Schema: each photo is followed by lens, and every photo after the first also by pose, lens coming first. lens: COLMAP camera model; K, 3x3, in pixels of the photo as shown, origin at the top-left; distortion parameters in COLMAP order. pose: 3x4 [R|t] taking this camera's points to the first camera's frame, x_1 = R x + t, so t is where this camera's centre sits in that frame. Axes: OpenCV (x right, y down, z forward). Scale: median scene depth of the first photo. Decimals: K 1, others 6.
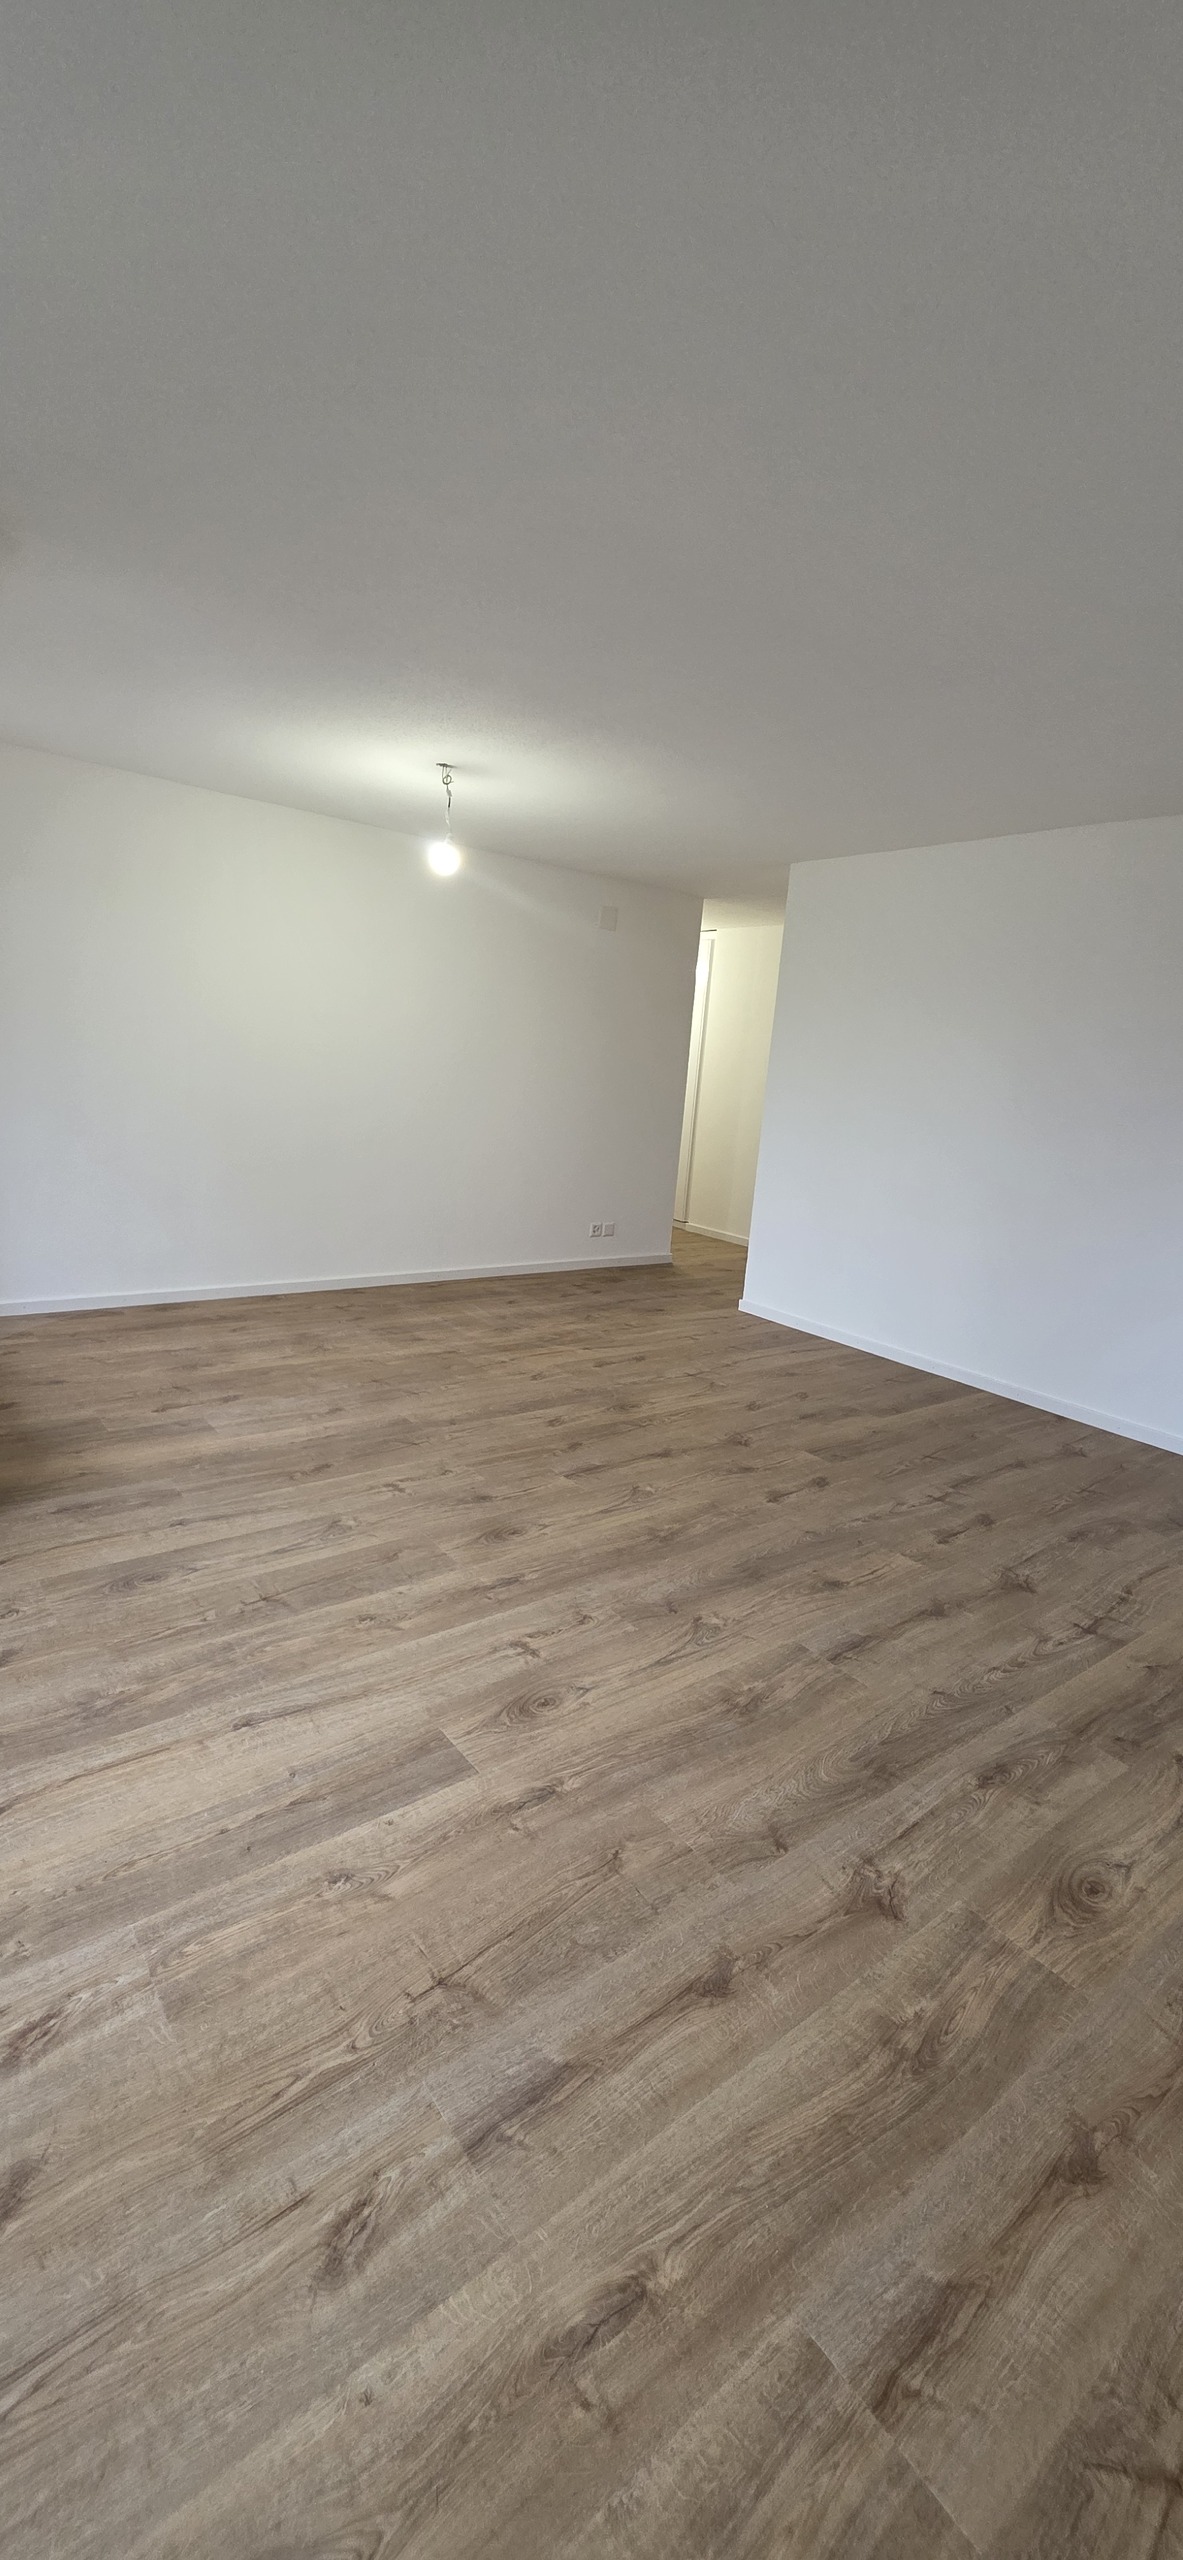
lens RADIAL K [[1021.7, 0, 594.3], [0, 1021.7, 1285.8], [0, 0, 1]] dist [-0.003836, -0.000360]
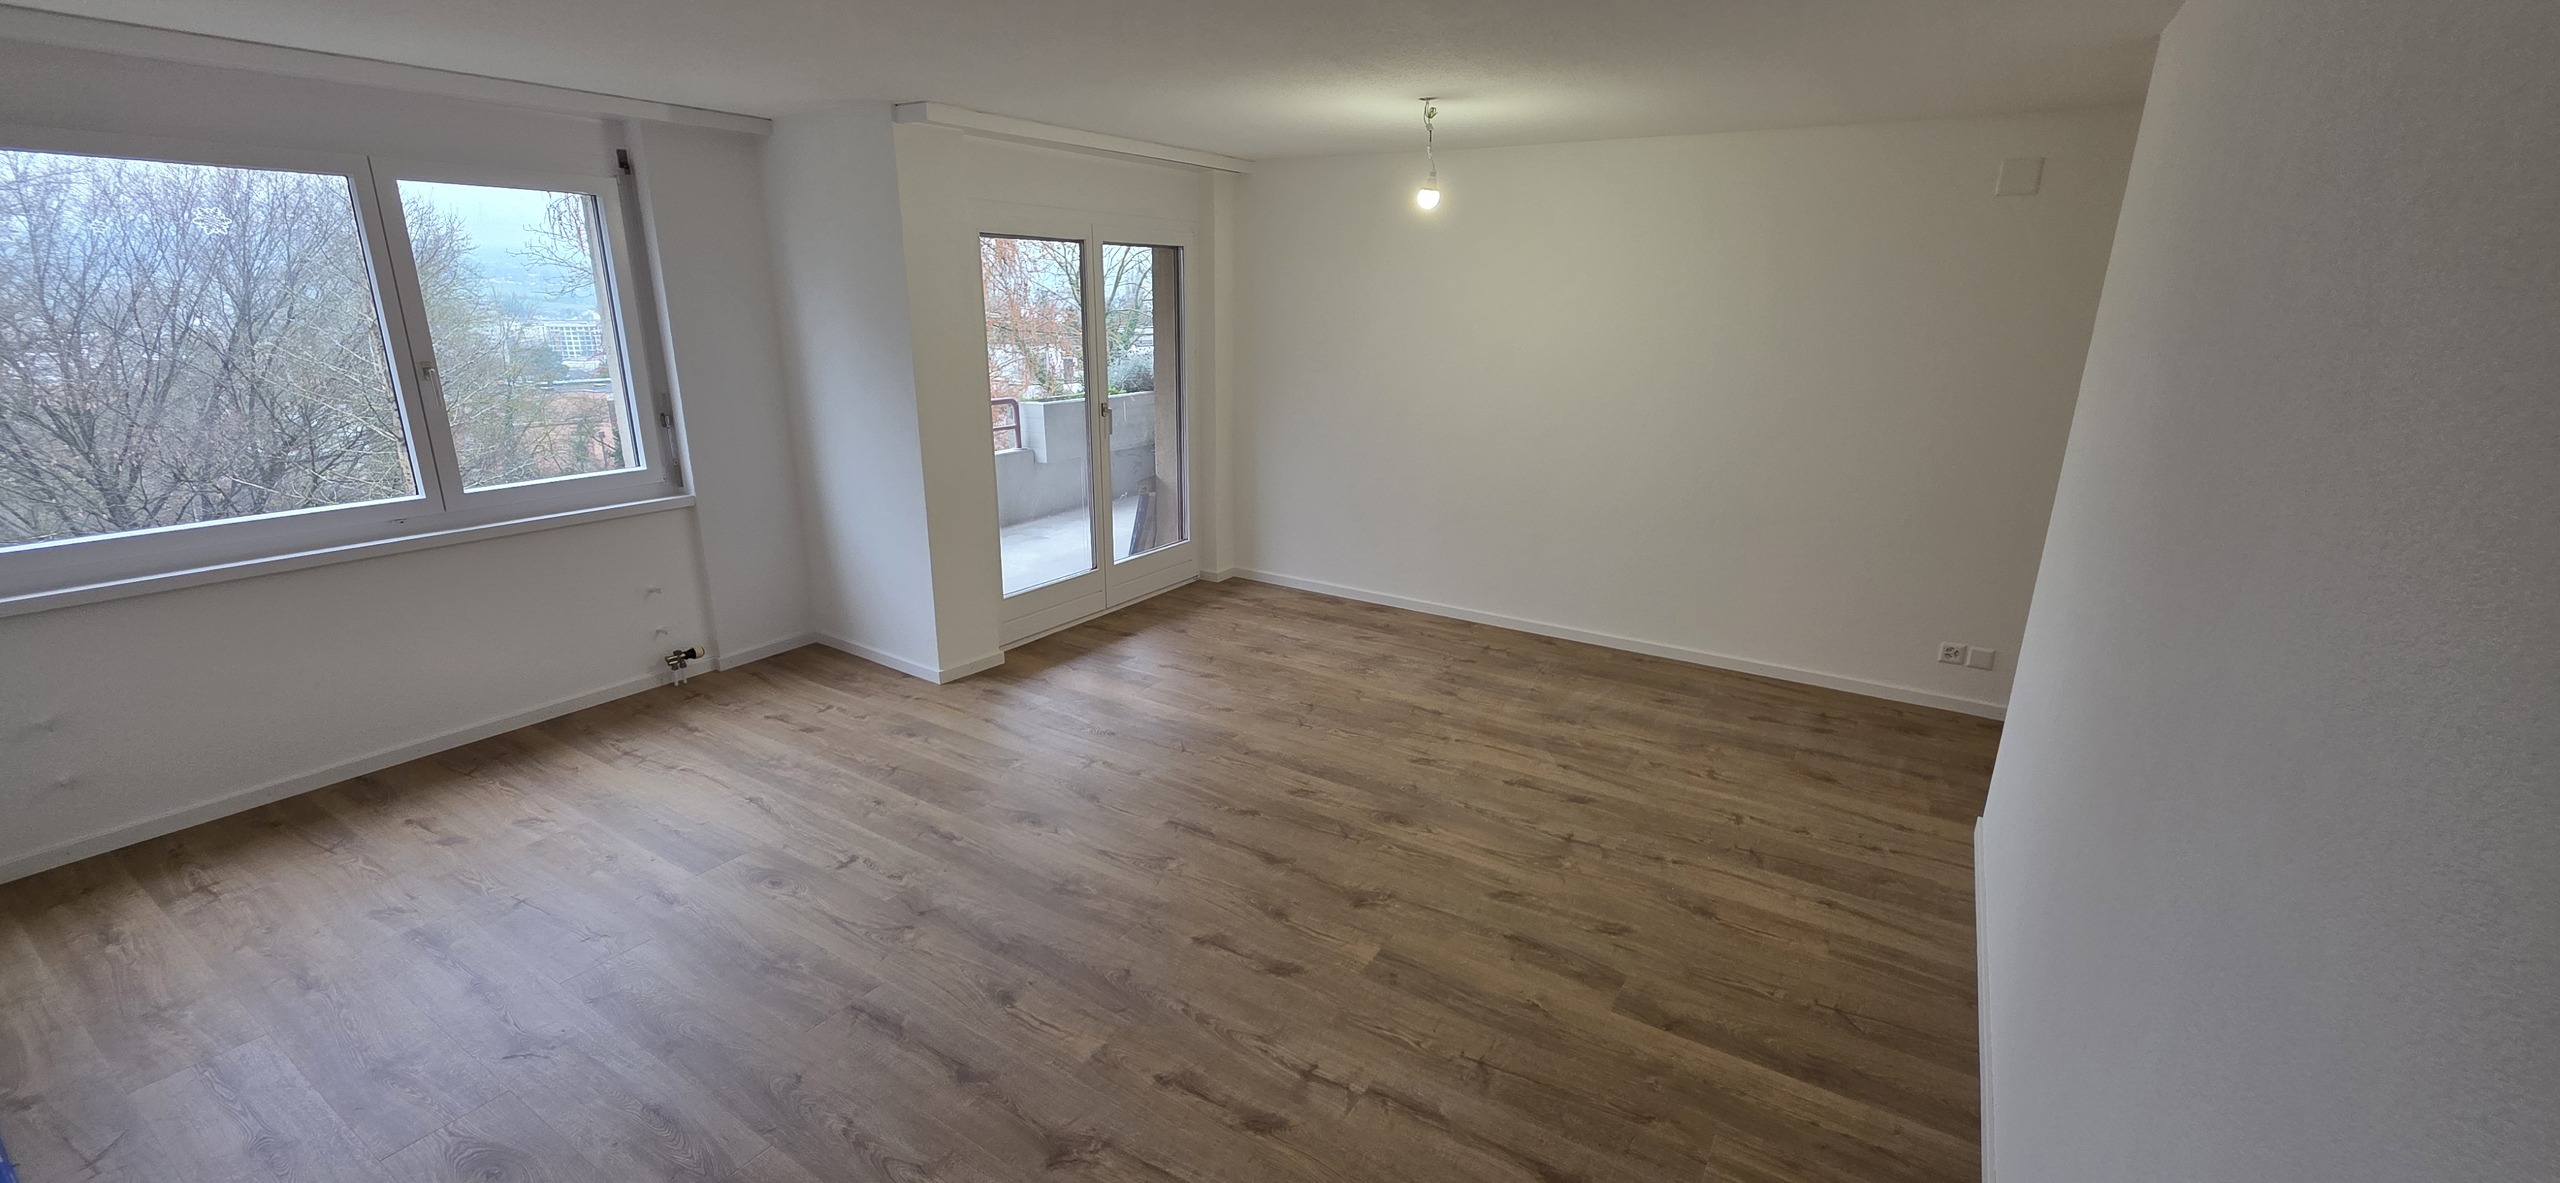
lens RADIAL K [[1021.7, 0, 1272.3], [0, 1021.7, 595.2], [0, 0, 1]] dist [-0.003836, -0.000360]
pose [[0.336082, 0.201170, -0.920098, 1.202014], [-0.192609, 0.970956, 0.141936, -0.266055], [0.921928, 0.129517, 0.365068, 0.915475]]
